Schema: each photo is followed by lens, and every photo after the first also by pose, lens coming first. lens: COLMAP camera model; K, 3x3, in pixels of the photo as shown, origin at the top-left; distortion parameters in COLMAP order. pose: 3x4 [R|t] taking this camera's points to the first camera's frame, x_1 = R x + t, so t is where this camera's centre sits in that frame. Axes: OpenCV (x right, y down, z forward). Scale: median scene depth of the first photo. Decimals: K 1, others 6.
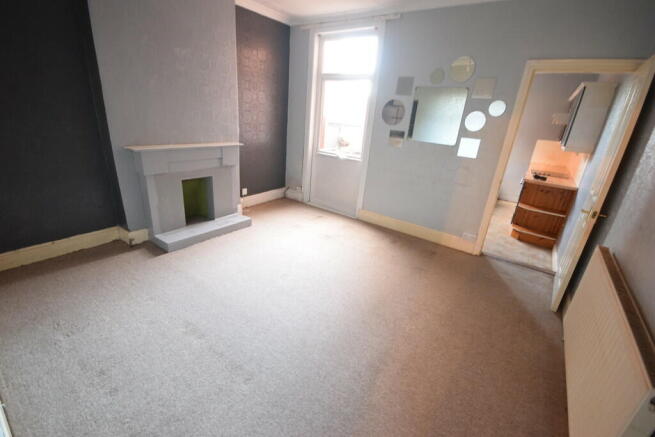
lens RADIAL K [[289.7, 0, 327.5], [0, 289.7, 218.5], [0, 0, 1]] dist [-0.002971, -0.000435]
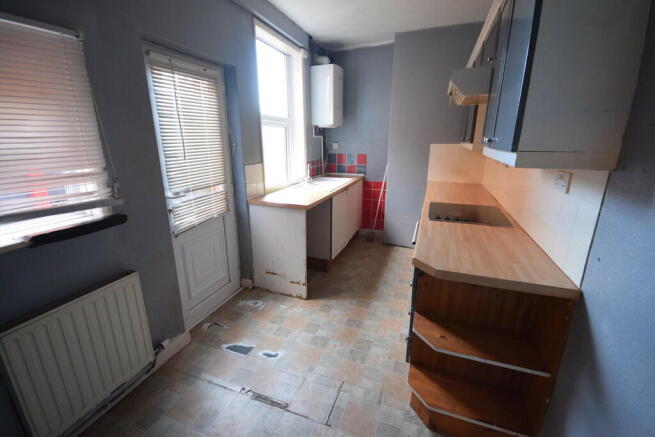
lens RADIAL K [[289.7, 0, 327.5], [0, 289.7, 218.5], [0, 0, 1]] dist [-0.002971, -0.000435]
pose [[0.958413, -0.148769, 0.243540, 0.087815], [0.166259, 0.984668, -0.052790, -0.030875], [-0.231952, 0.091086, 0.968453, 0.119866]]
